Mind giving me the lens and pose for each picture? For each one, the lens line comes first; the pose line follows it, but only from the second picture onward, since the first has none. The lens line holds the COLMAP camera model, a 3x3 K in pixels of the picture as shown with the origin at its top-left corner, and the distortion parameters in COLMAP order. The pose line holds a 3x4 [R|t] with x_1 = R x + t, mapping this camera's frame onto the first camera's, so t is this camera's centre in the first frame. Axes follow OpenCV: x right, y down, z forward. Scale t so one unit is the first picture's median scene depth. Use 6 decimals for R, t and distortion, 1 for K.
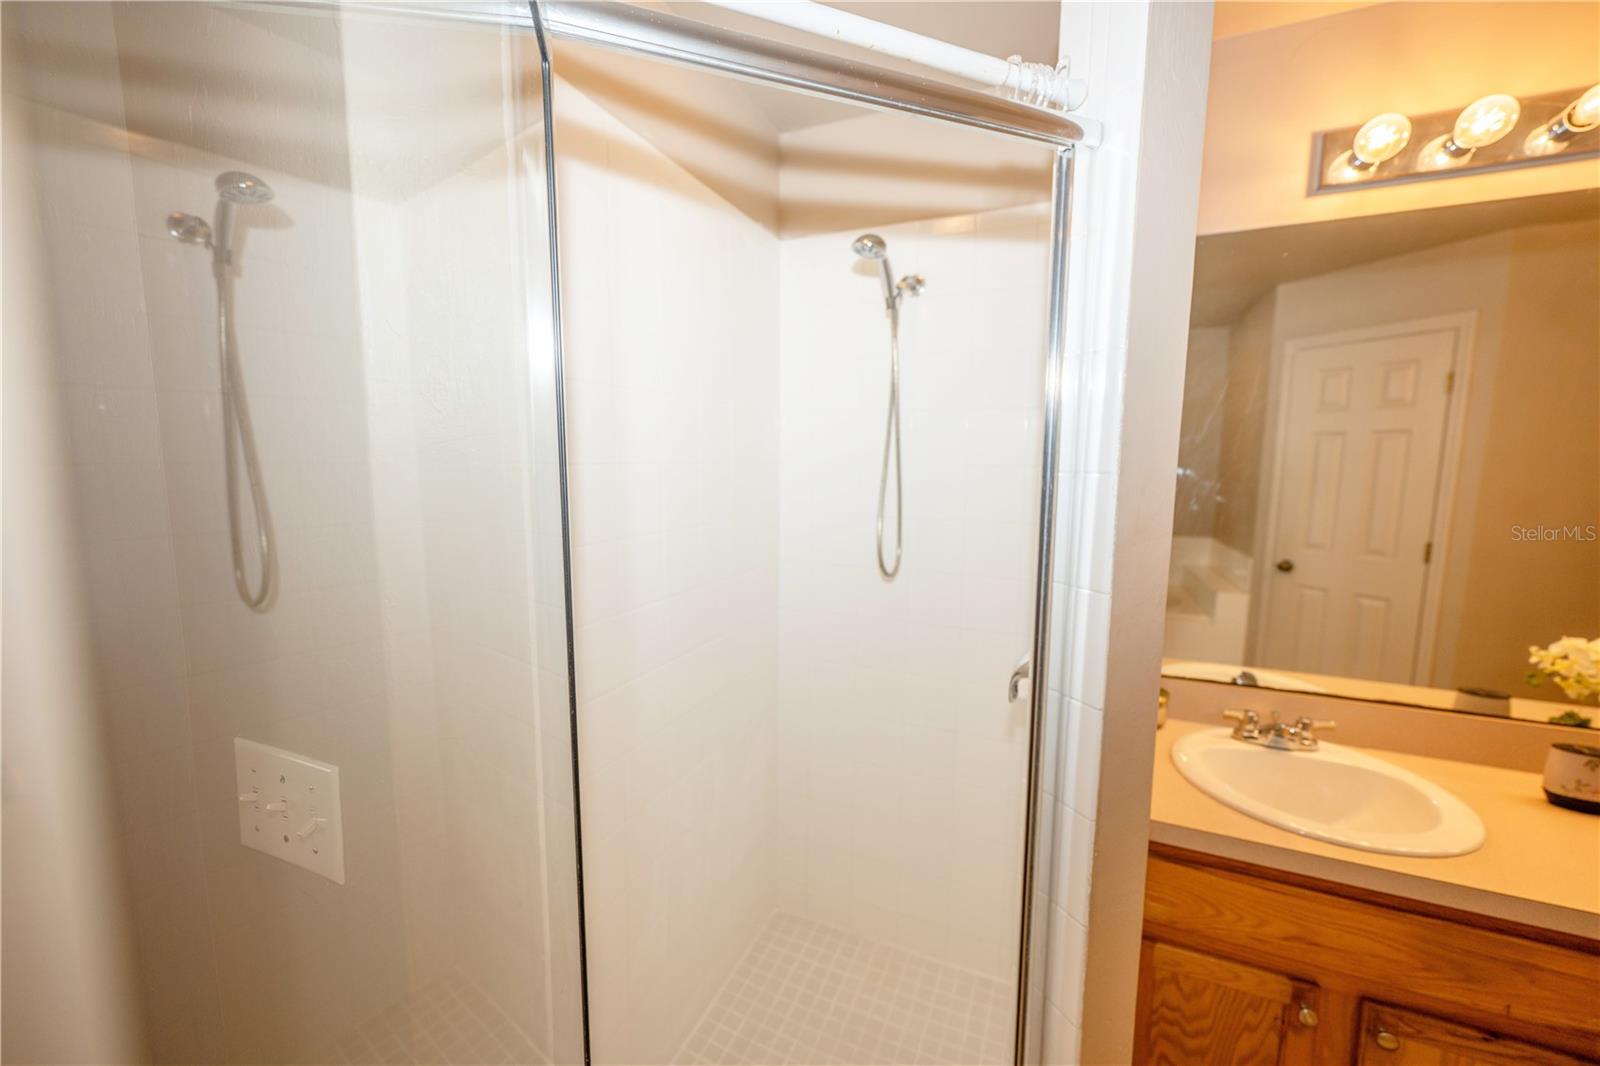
lens RADIAL K [[627.1, 0, 791.2], [0, 627.1, 535.5], [0, 0, 1]] dist [-0.000543, -0.000246]
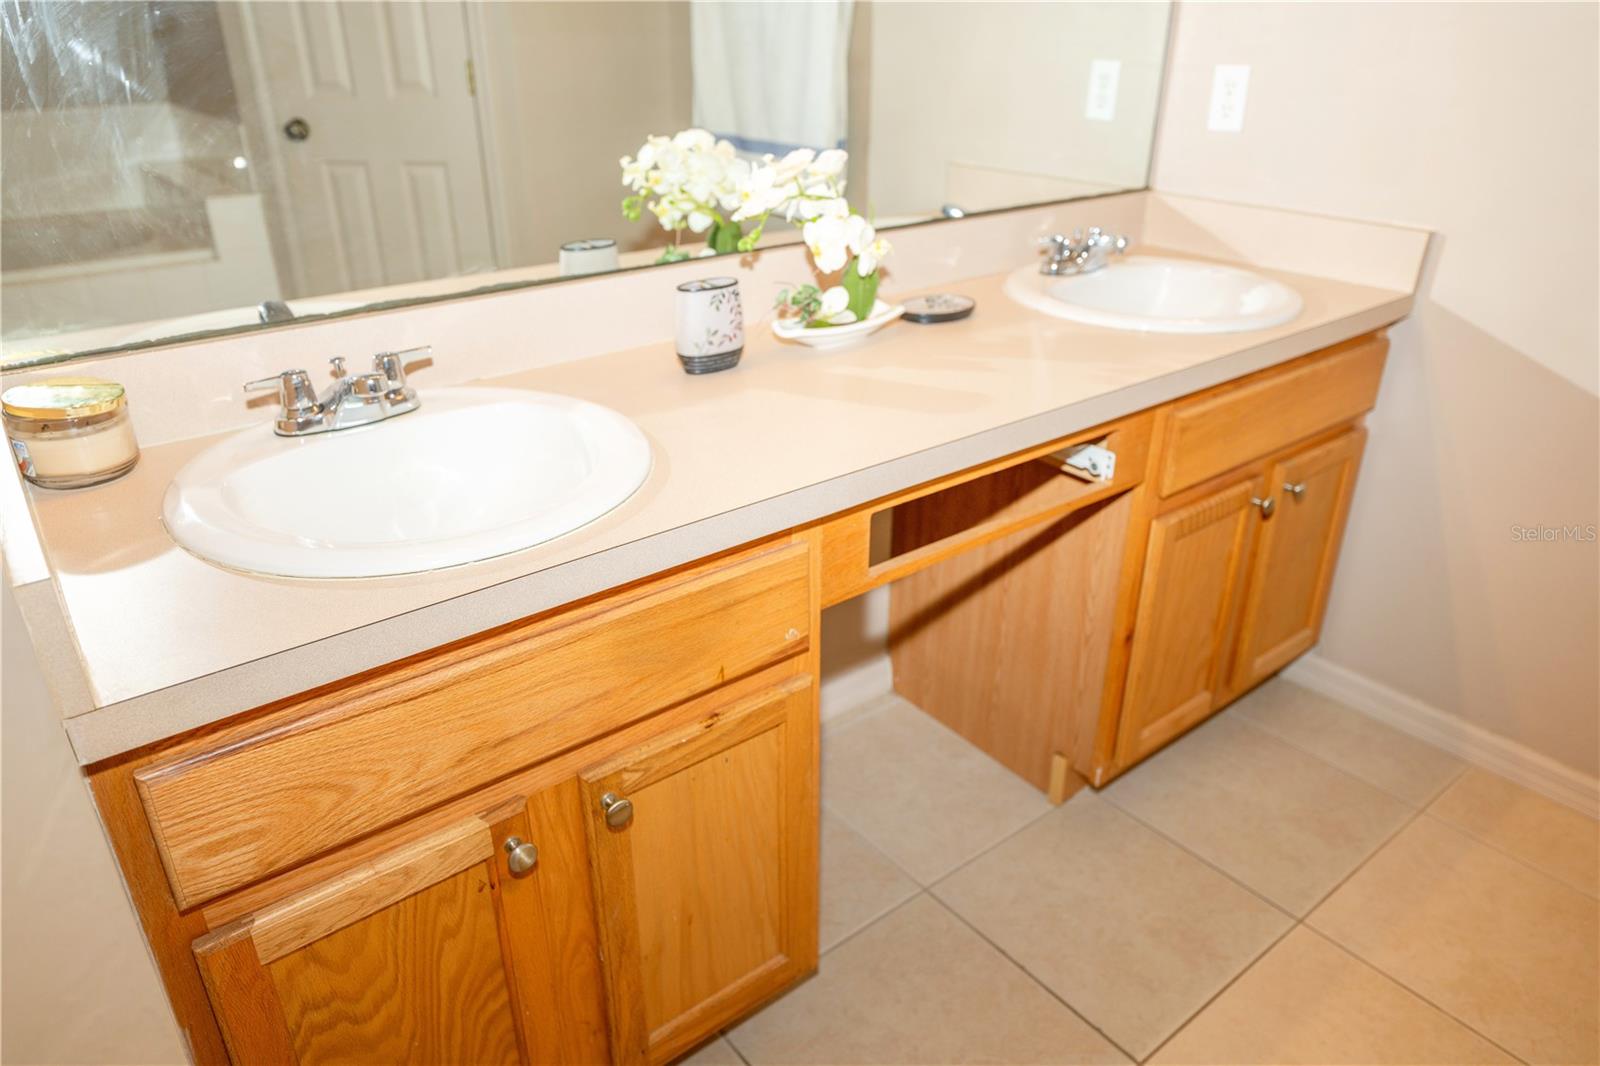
lens RADIAL K [[1071.5, 0, 800.0], [0, 1071.5, 533.0], [0, 0, 1]] dist [-0.001238, -0.001632]
pose [[0.467193, -0.395913, 0.790559, 0.222817], [0.104411, 0.912589, 0.395323, 0.113199], [-0.877969, -0.102149, 0.467693, 0.271062]]
